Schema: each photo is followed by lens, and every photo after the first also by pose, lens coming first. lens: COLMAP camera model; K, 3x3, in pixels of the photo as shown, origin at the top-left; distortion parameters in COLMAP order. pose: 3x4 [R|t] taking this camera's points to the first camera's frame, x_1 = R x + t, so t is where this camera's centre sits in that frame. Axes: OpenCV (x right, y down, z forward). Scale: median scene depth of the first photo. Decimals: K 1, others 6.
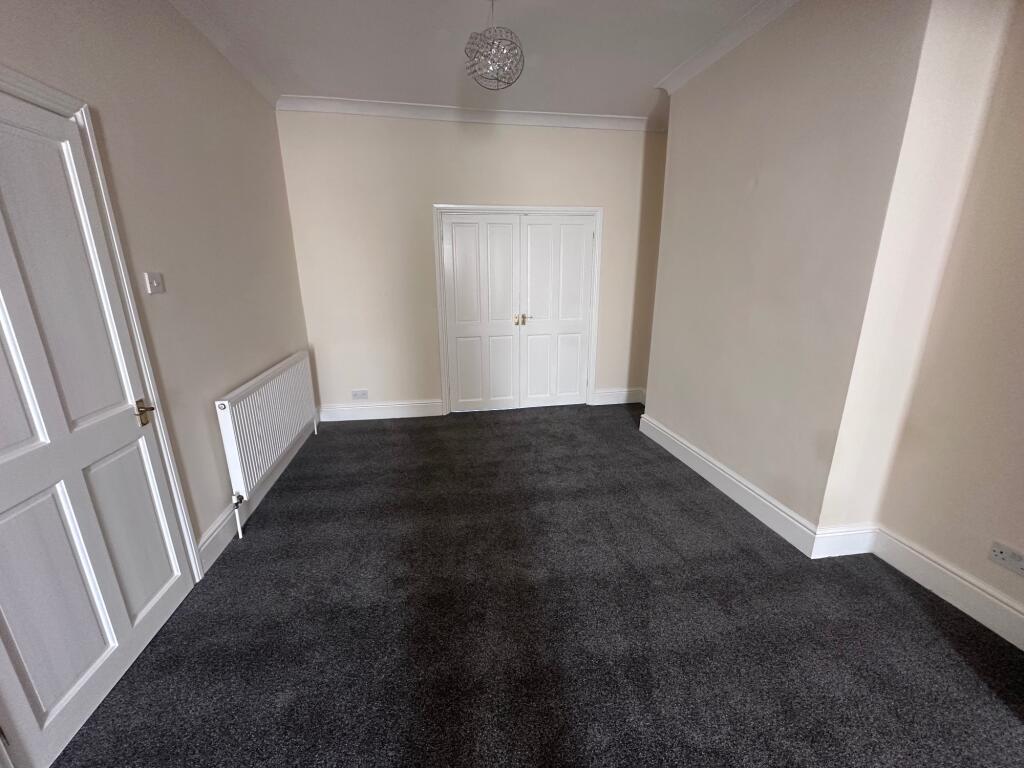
lens RADIAL K [[408.8, 0, 509.6], [0, 408.8, 382.4], [0, 0, 1]] dist [-0.001006, -0.000073]
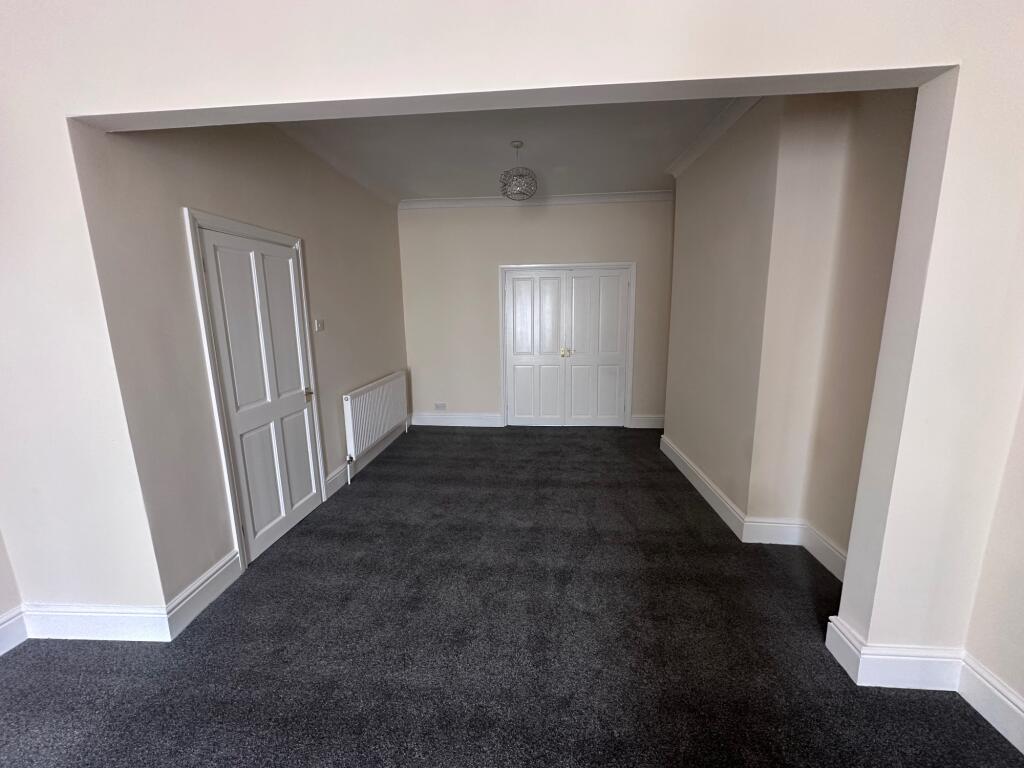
lens RADIAL K [[408.8, 0, 509.6], [0, 408.8, 382.4], [0, 0, 1]] dist [-0.001006, -0.000073]
pose [[0.967189, 0.037445, -0.251283, 0.323819], [-0.059251, 0.995050, -0.079780, 0.081514], [0.247052, 0.092051, 0.964620, -0.406855]]
